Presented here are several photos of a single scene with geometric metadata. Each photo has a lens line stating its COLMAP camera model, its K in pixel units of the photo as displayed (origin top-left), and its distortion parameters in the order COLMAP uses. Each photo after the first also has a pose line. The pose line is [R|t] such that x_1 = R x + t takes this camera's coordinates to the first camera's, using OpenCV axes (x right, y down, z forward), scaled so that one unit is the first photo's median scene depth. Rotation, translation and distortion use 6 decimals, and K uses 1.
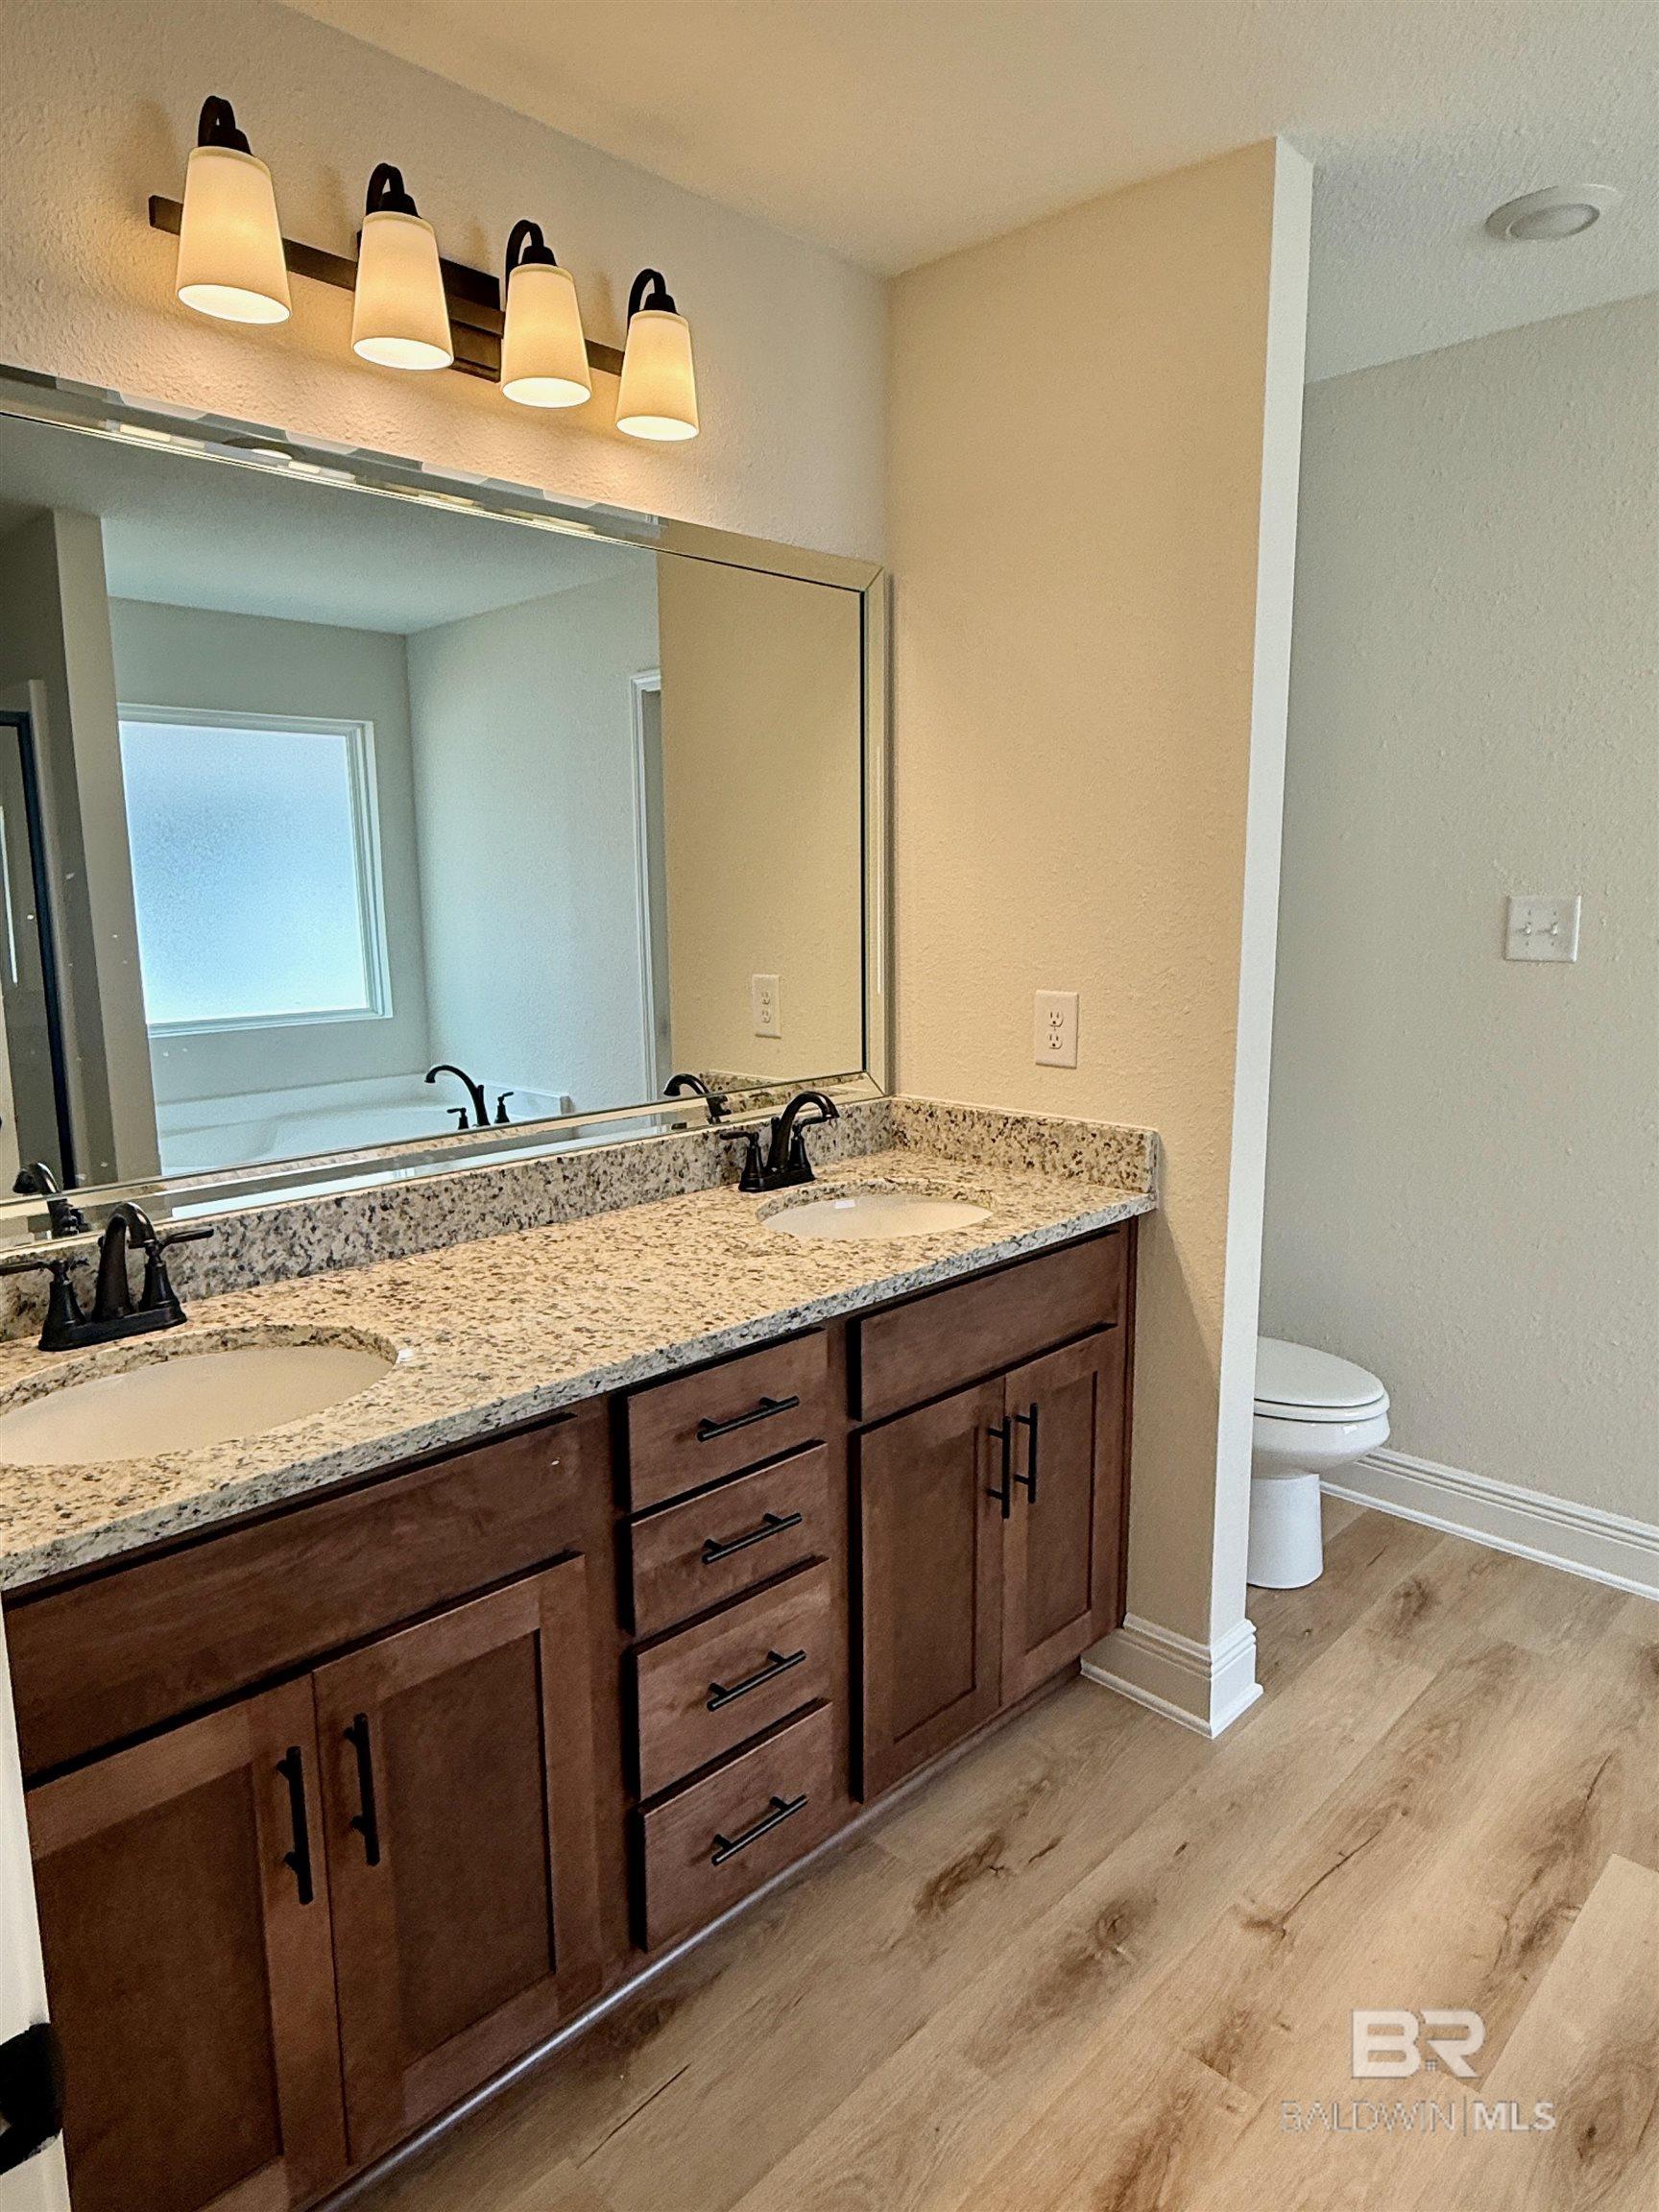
lens RADIAL K [[1342.7, 0, 829.5], [0, 1342.7, 1106.0], [0, 0, 1]] dist [-0.007157, -0.001417]
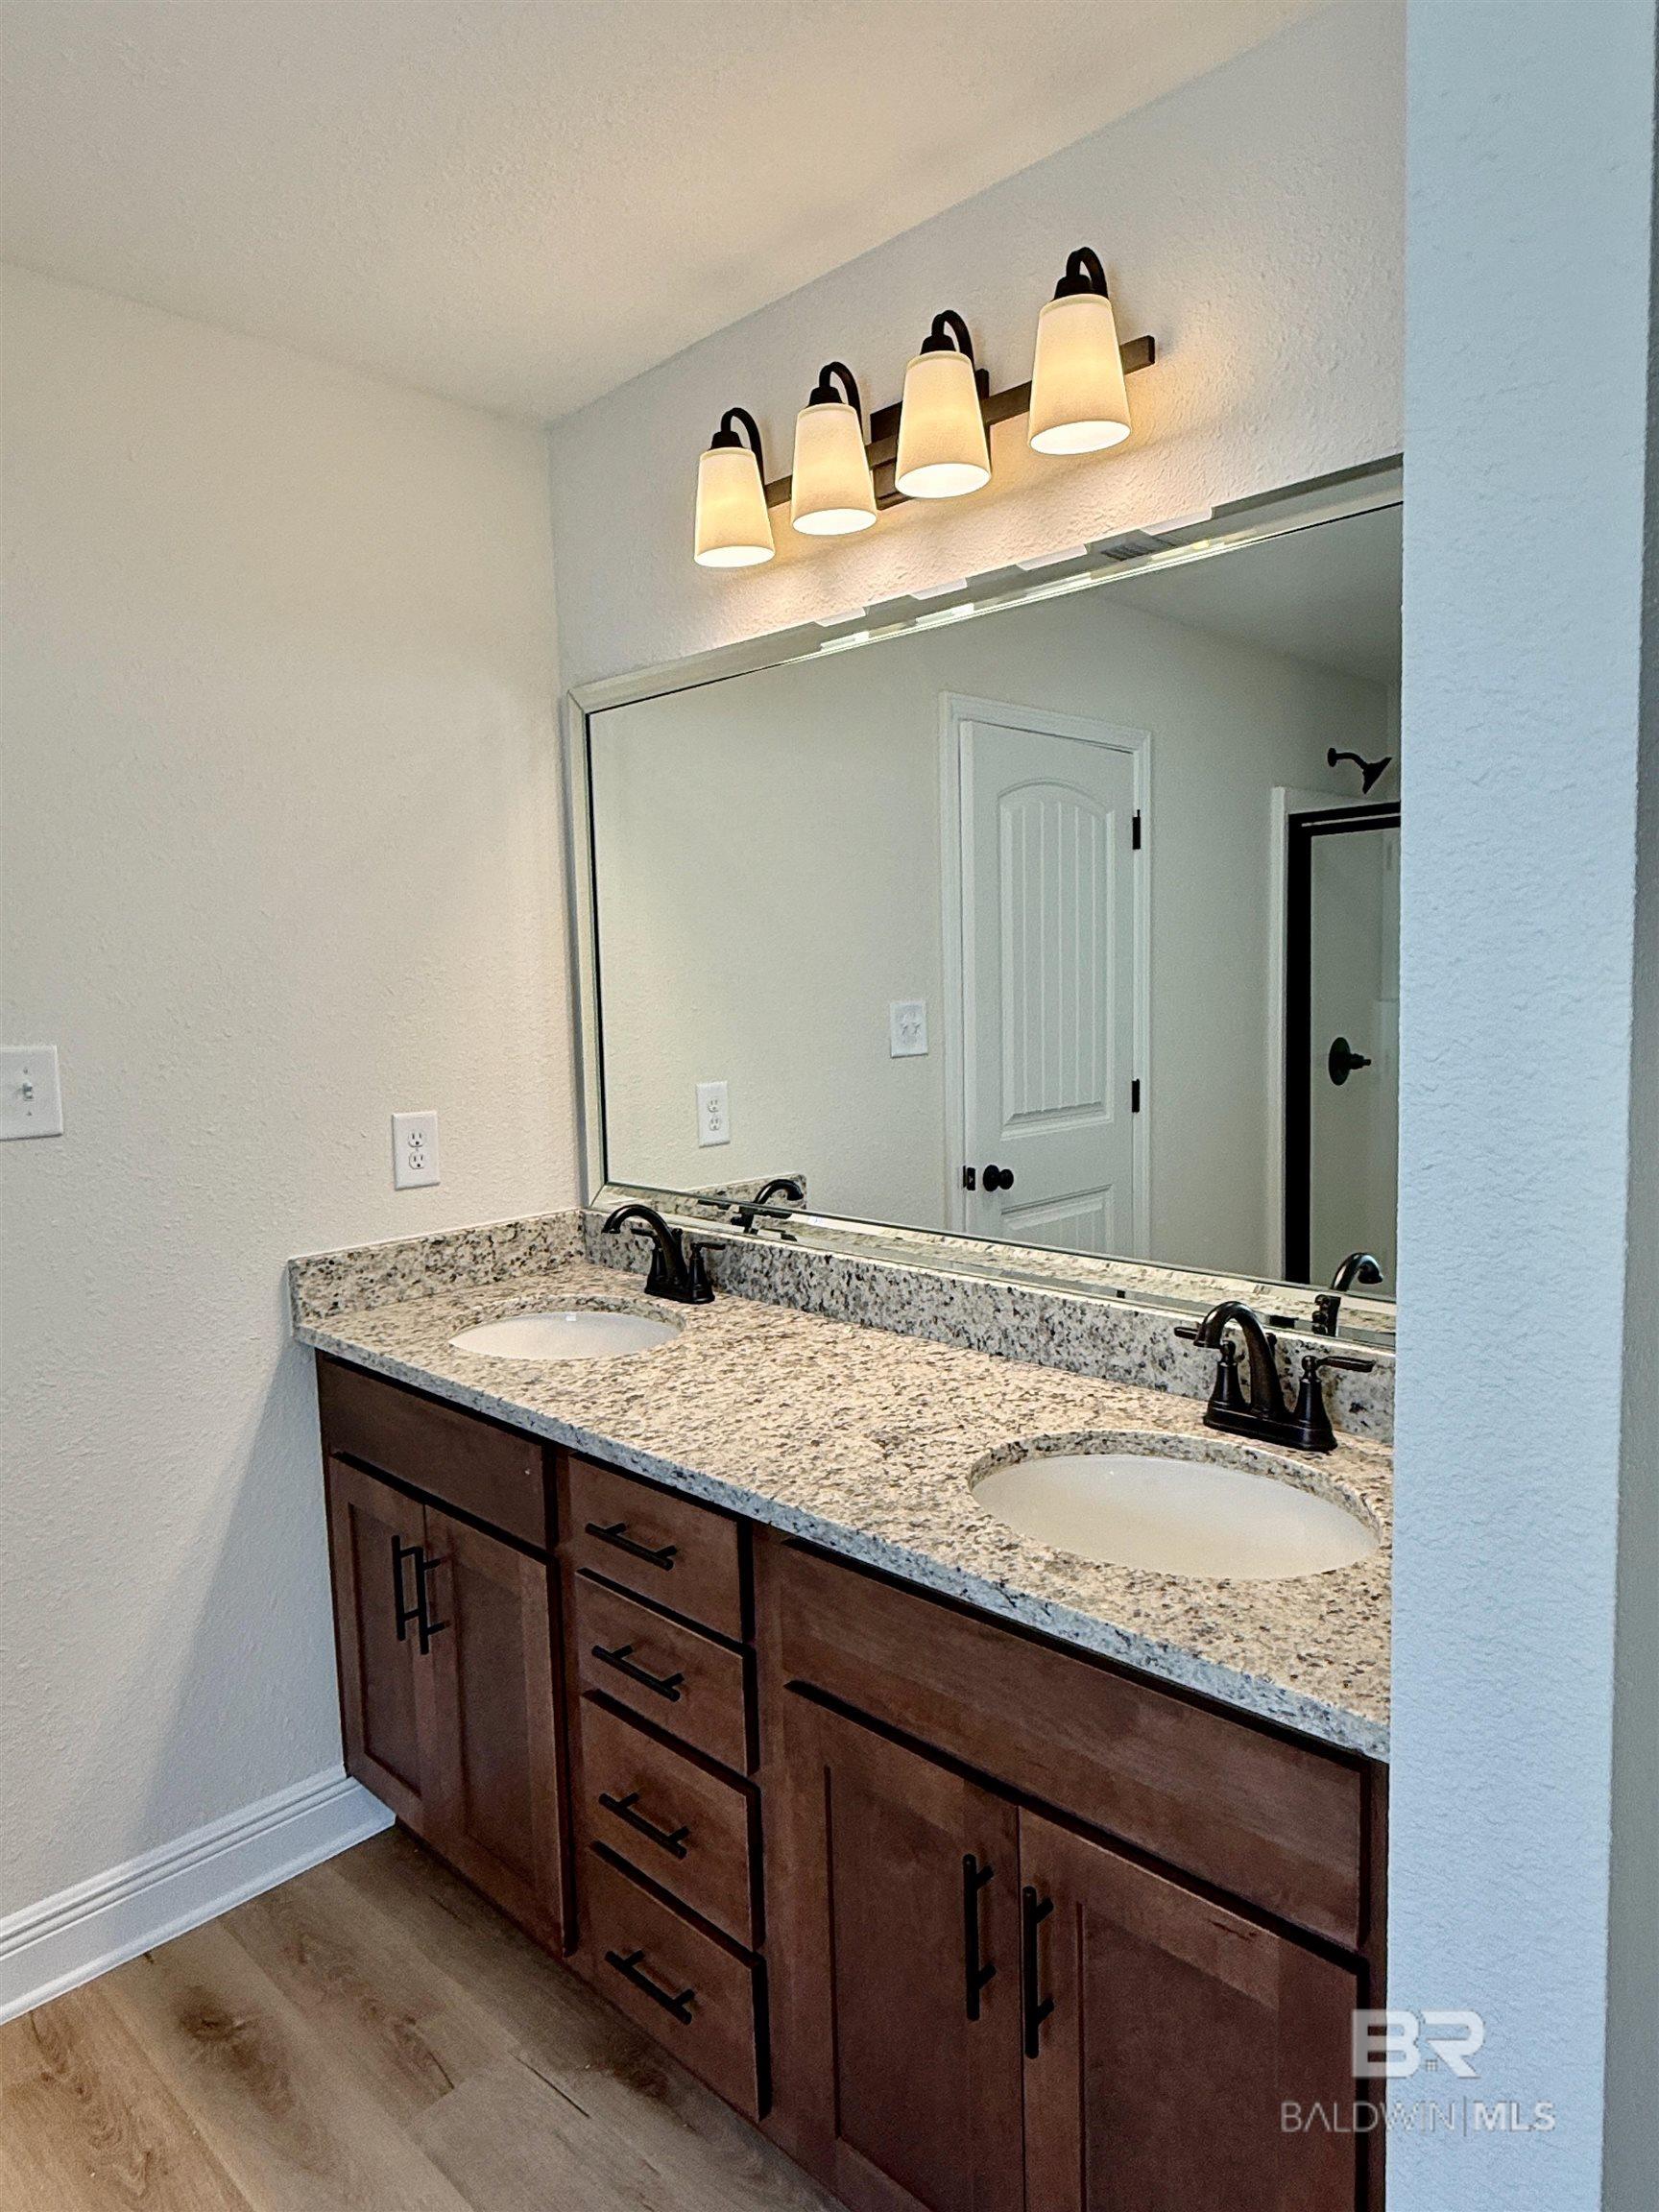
lens RADIAL K [[1360.1, 0, 827.3], [0, 1360.1, 1080.6], [0, 0, 1]] dist [-0.003973, -0.000330]
pose [[0.008411, 0.091977, -0.995726, 0.791533], [-0.139332, 0.986155, 0.089916, -0.186450], [0.990210, 0.137980, 0.021110, 0.950654]]
